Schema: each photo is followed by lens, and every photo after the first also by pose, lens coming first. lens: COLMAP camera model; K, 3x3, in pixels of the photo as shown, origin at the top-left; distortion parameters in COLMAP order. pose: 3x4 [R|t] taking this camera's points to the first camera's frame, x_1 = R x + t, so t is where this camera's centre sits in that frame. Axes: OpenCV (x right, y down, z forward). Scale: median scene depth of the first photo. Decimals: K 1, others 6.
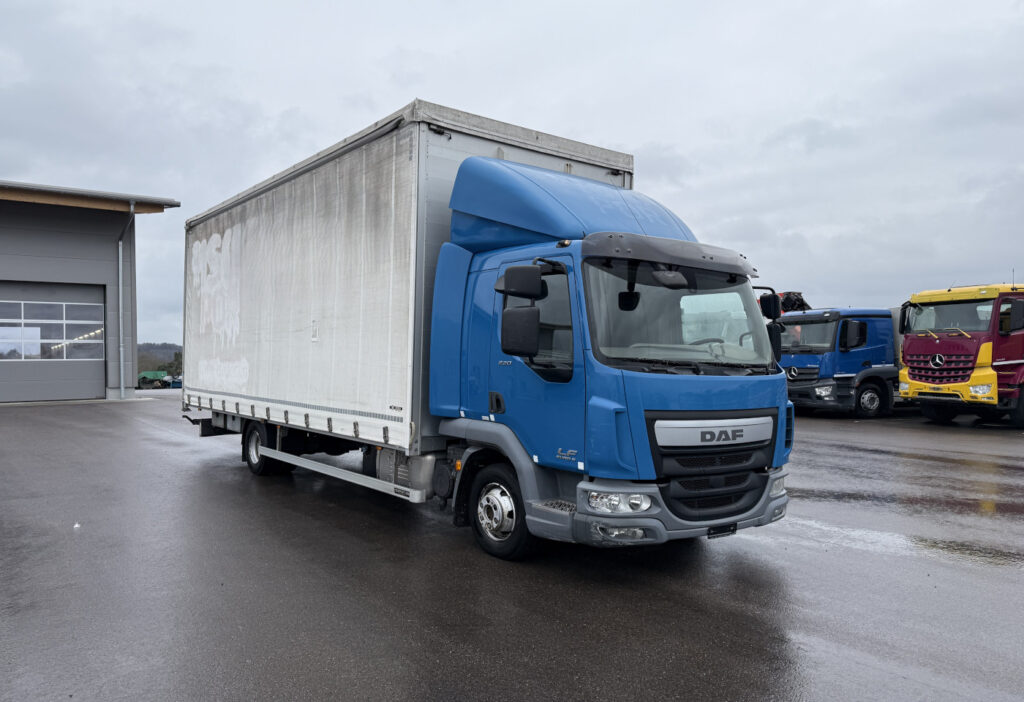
lens RADIAL K [[745.9, 0, 512.0], [0, 745.9, 351.0], [0, 0, 1]] dist [0.115493, -0.000639]
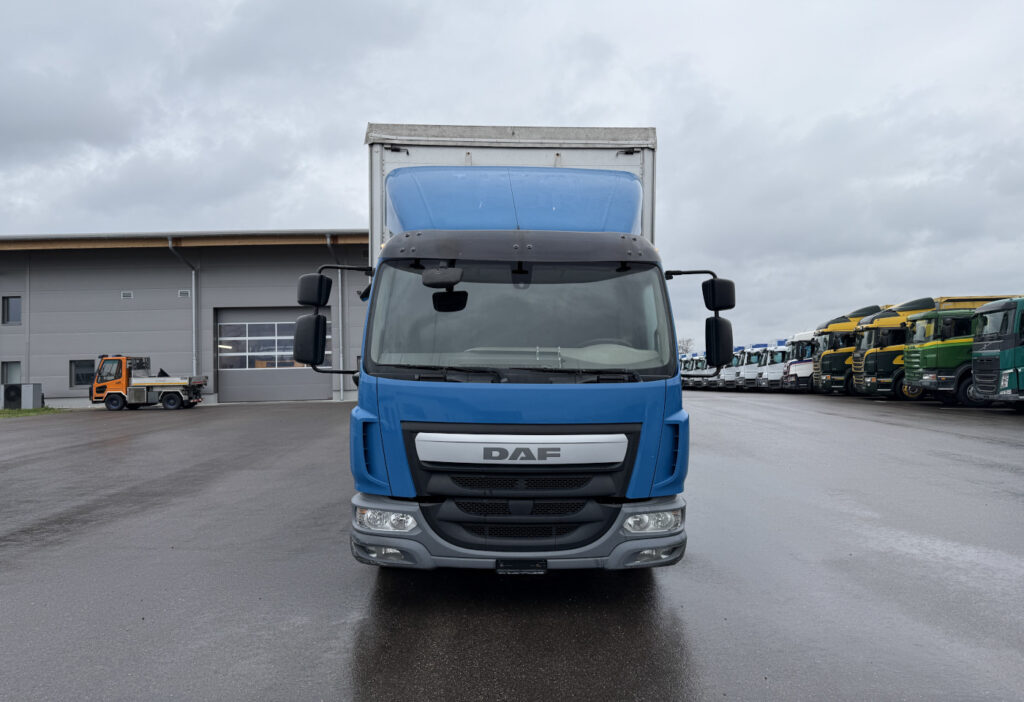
lens RADIAL K [[719.3, 0, 509.9], [0, 719.3, 345.9], [0, 0, 1]] dist [0.157458, -0.324349]
pose [[0.813449, -0.024002, -0.581140, 0.714862], [0.018646, 0.999711, -0.015190, 0.001762], [0.581337, 0.001520, 0.813662, 0.310875]]
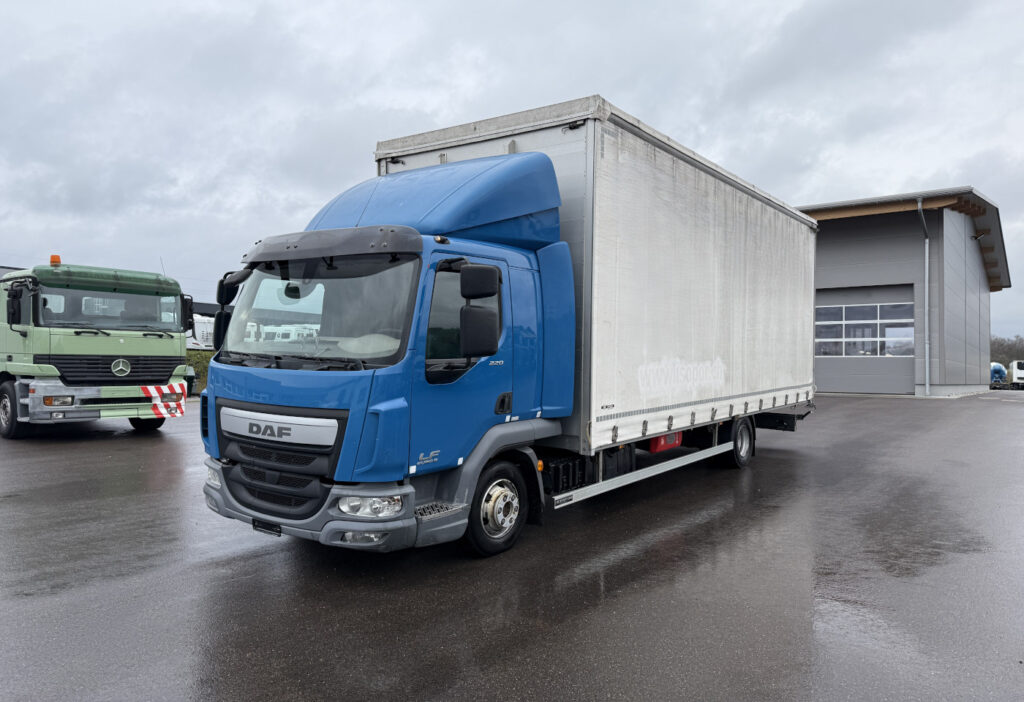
lens RADIAL K [[707.4, 0, 516.0], [0, 707.4, 352.4], [0, 0, 1]] dist [0.127749, -0.001513]
pose [[0.285793, -0.000391, -0.958291, 1.204986], [0.004505, 0.999989, 0.000935, 0.011450], [0.958281, -0.004585, 0.285792, 0.995265]]
